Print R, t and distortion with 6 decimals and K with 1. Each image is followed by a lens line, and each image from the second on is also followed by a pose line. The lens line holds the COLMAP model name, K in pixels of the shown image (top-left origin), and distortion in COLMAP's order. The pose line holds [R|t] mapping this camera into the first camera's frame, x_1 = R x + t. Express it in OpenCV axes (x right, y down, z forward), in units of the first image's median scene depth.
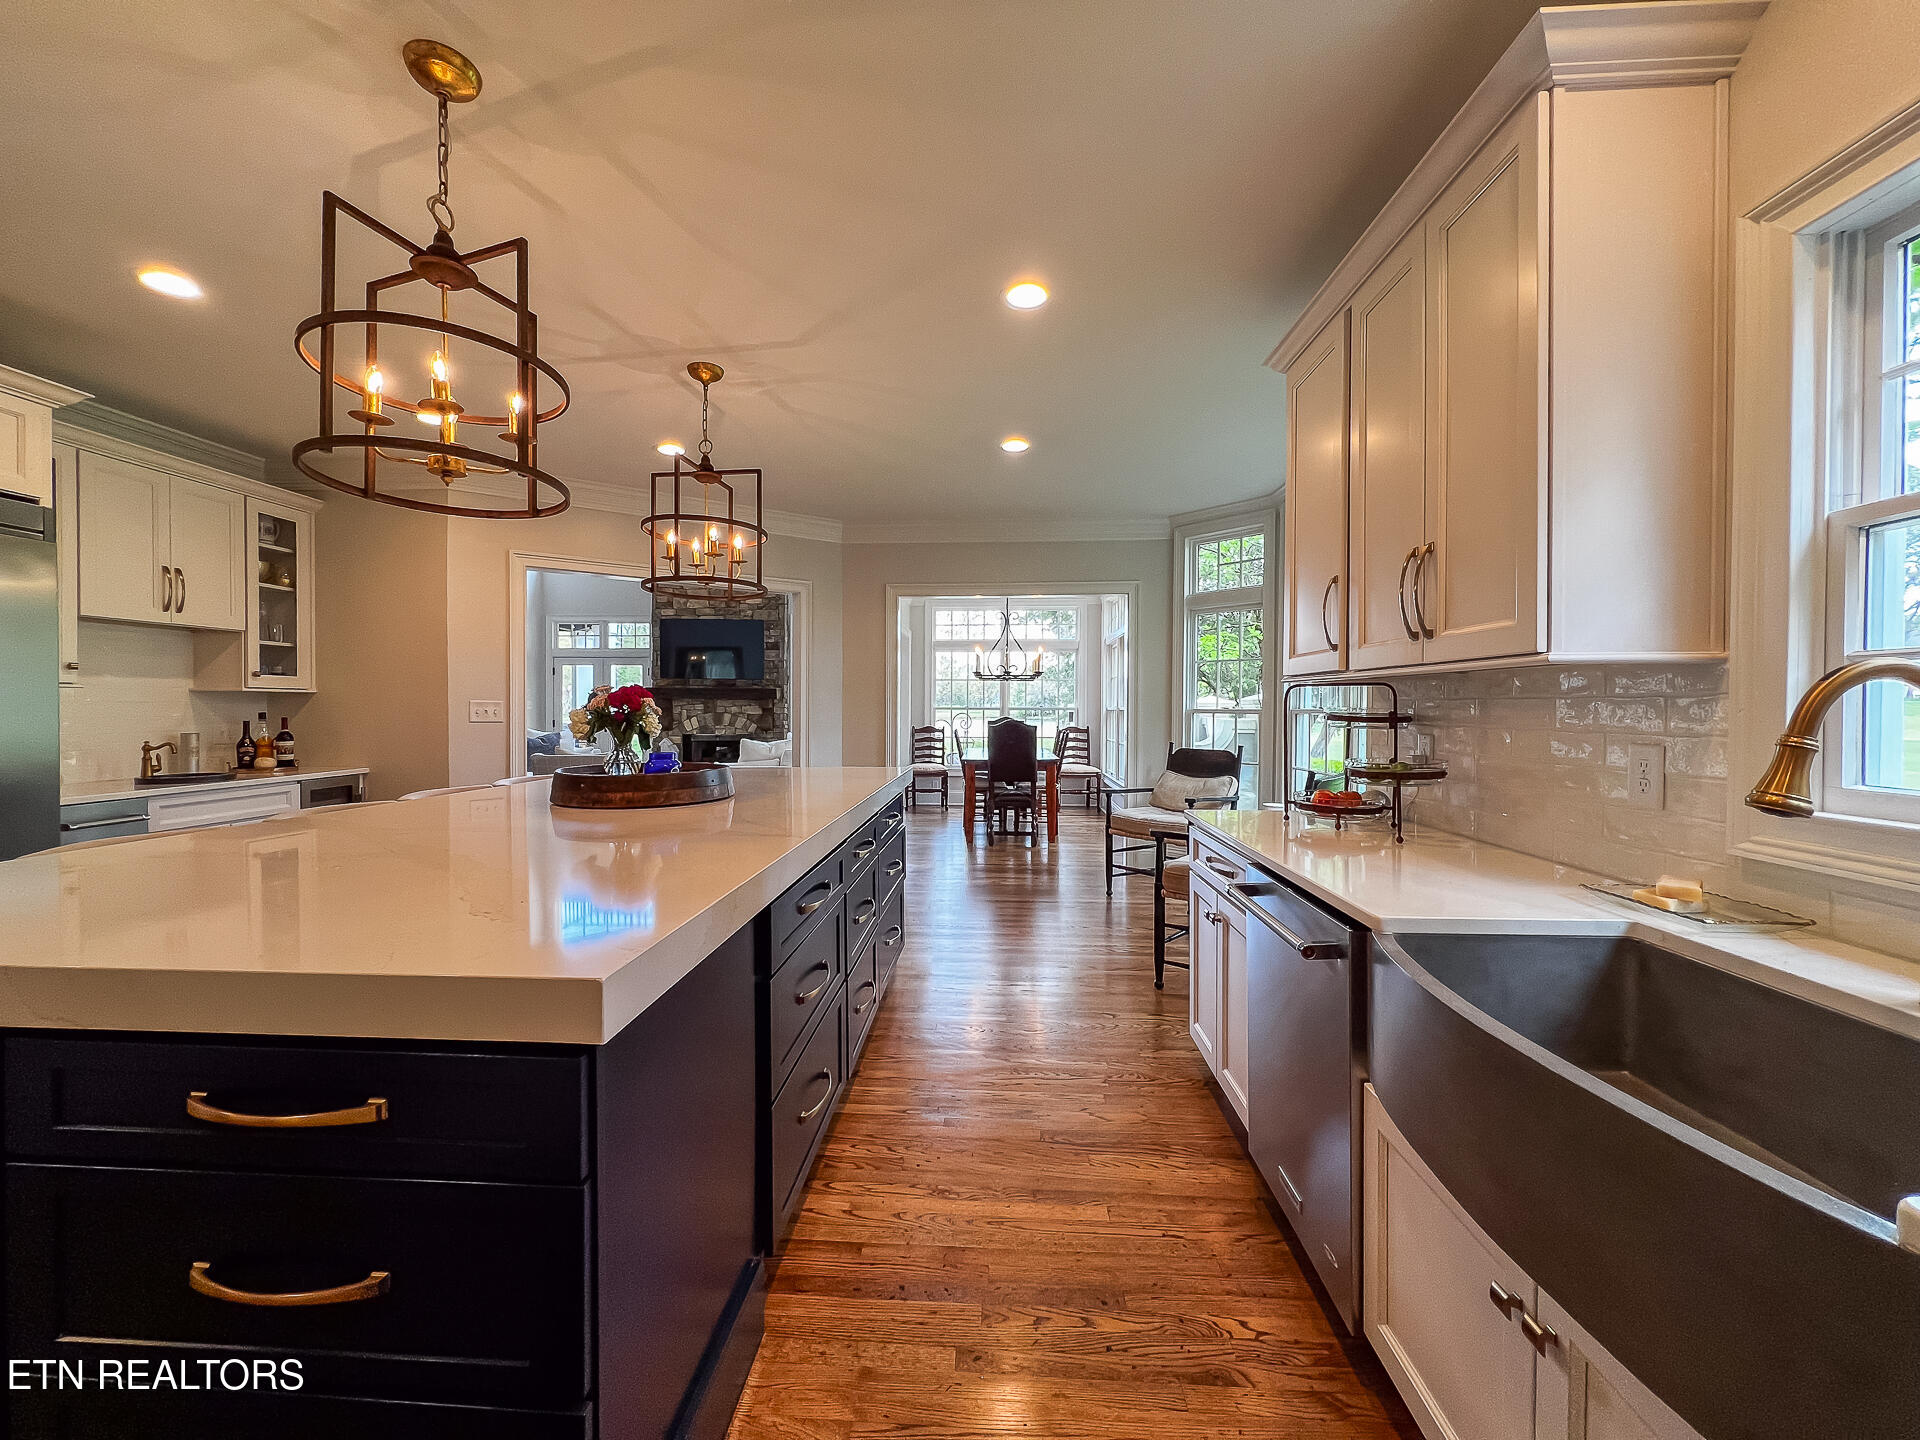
lens RADIAL K [[770.3, 0, 952.3], [0, 770.3, 716.2], [0, 0, 1]] dist [-0.001629, -0.000105]
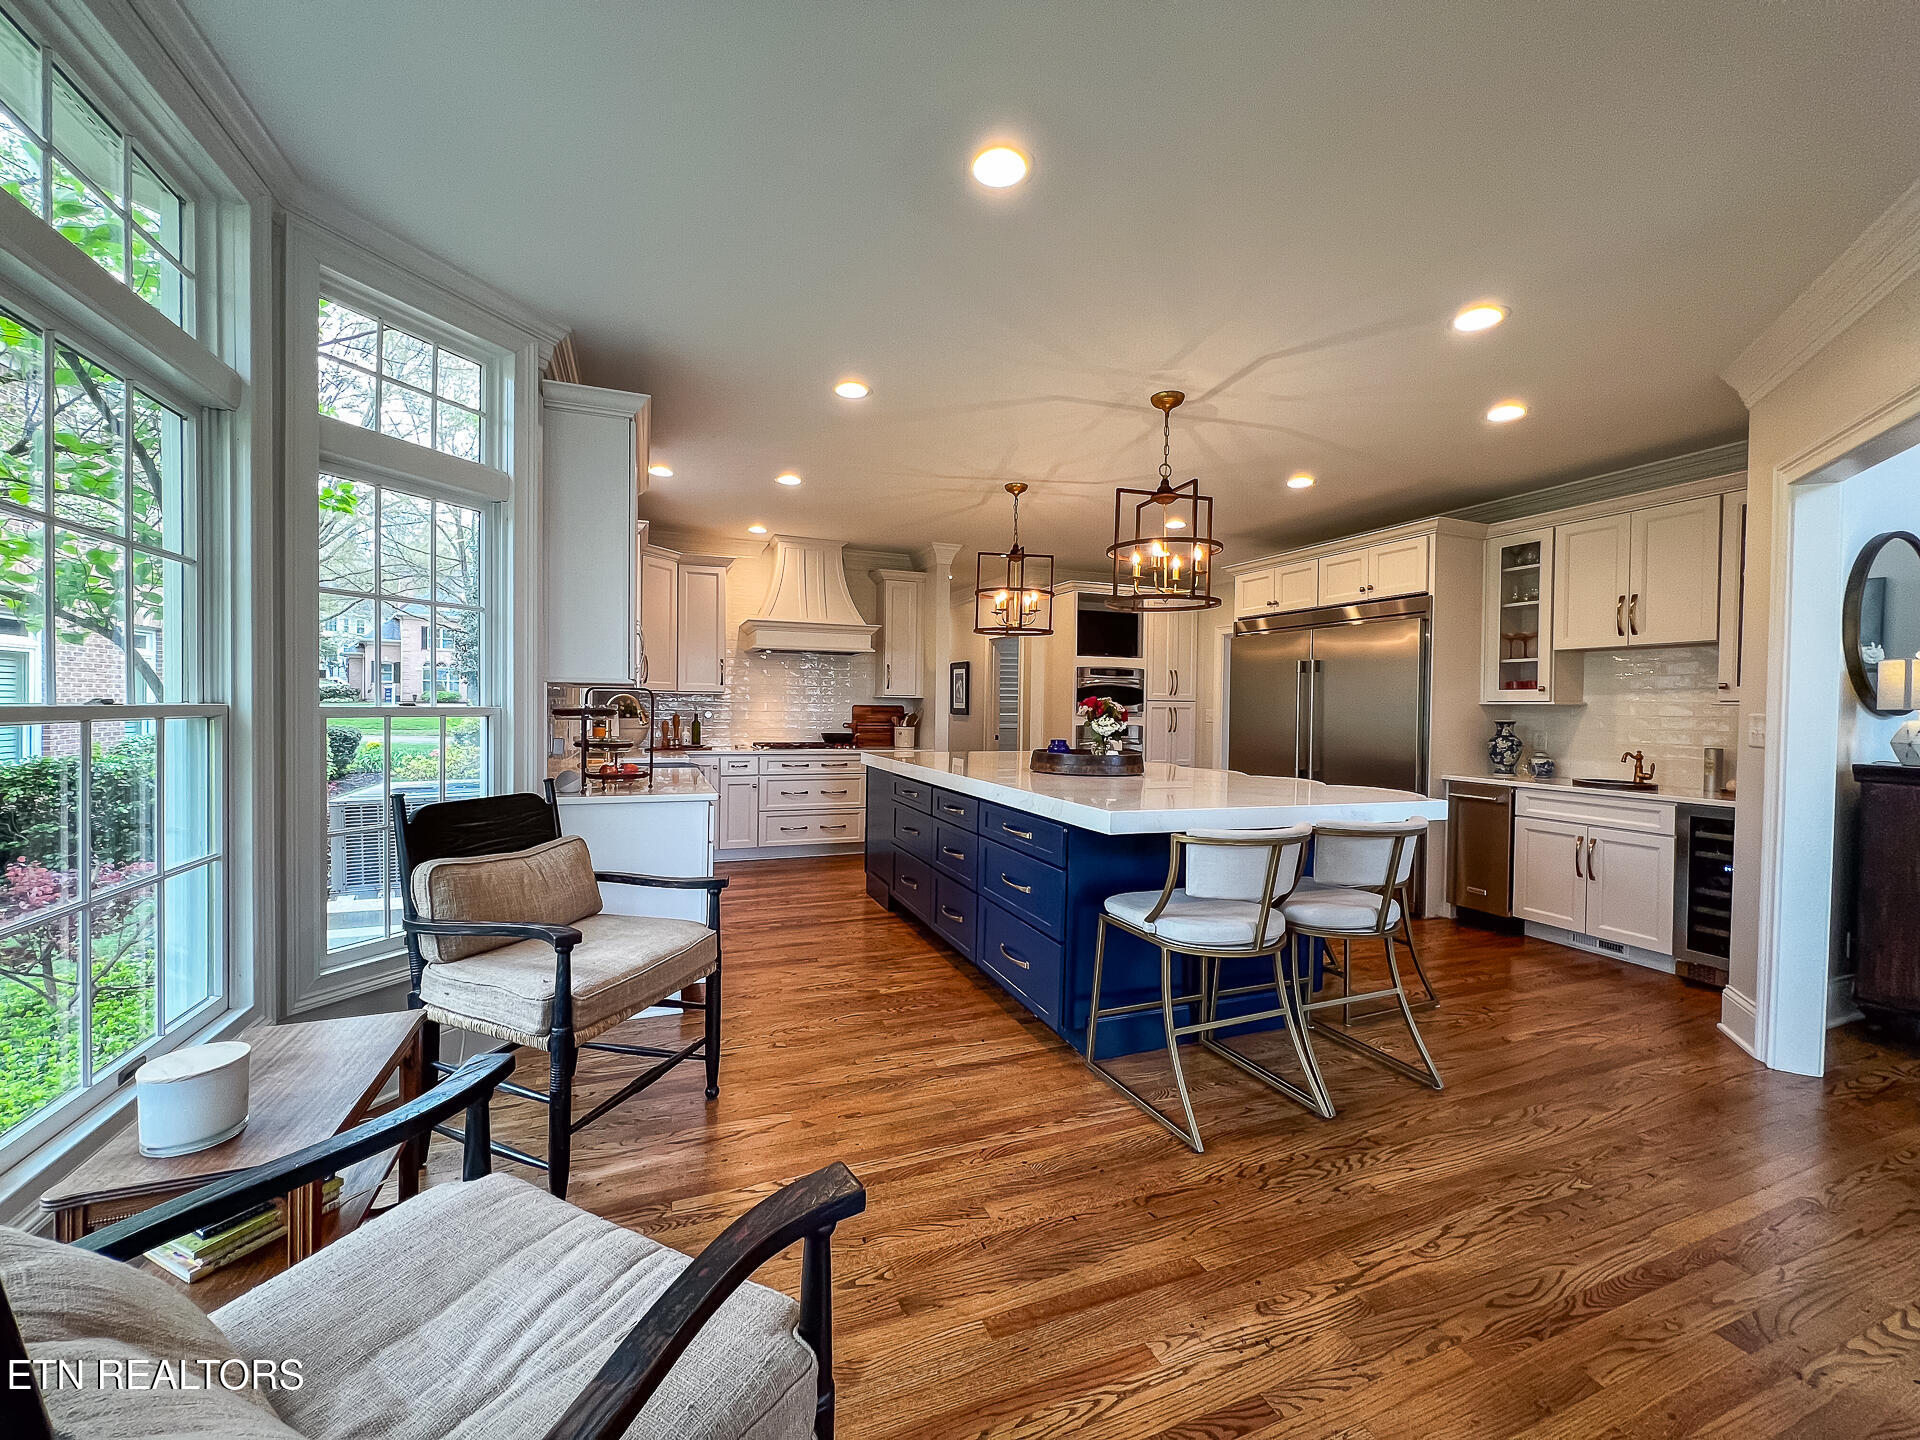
lens RADIAL K [[770.3, 0, 954.0], [0, 770.3, 718.5], [0, 0, 1]] dist [-0.001629, -0.000105]
pose [[-0.905005, -0.007992, -0.425327, 0.170075], [-0.021764, 0.999384, 0.027529, -0.011754], [0.424845, 0.034171, -0.904621, 0.790830]]
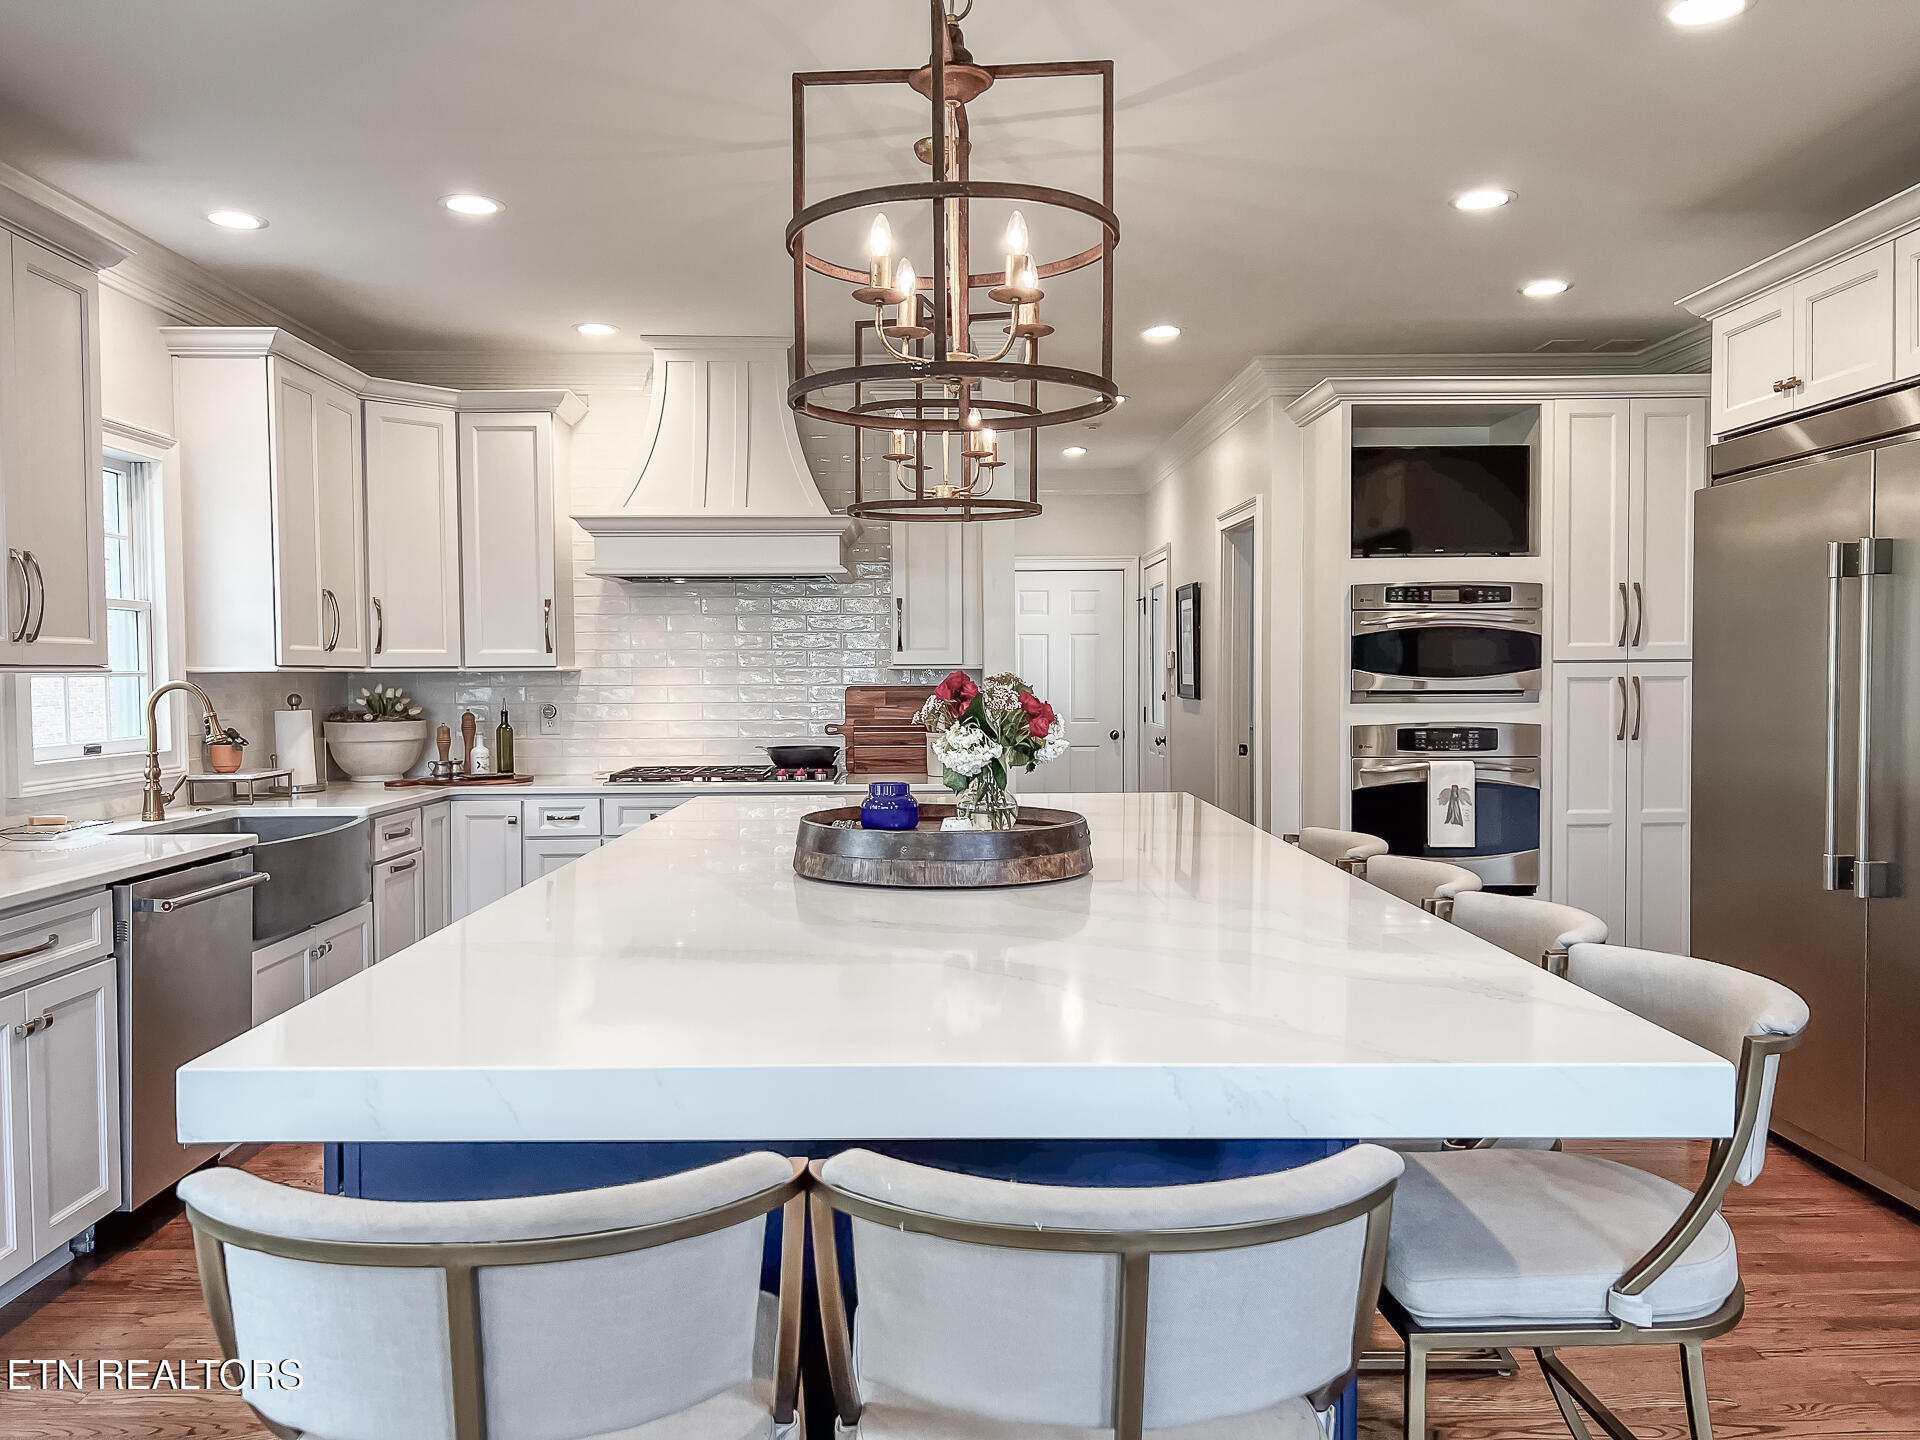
lens RADIAL K [[1442.8, 0, 958.6], [0, 1442.8, 723.4], [0, 0, 1]] dist [0.055966, -0.063154]
pose [[-0.996648, 0.007451, -0.081473, -0.113230], [0.003441, 0.998780, 0.049252, -0.019109], [0.081740, 0.048806, -0.995458, 0.722666]]
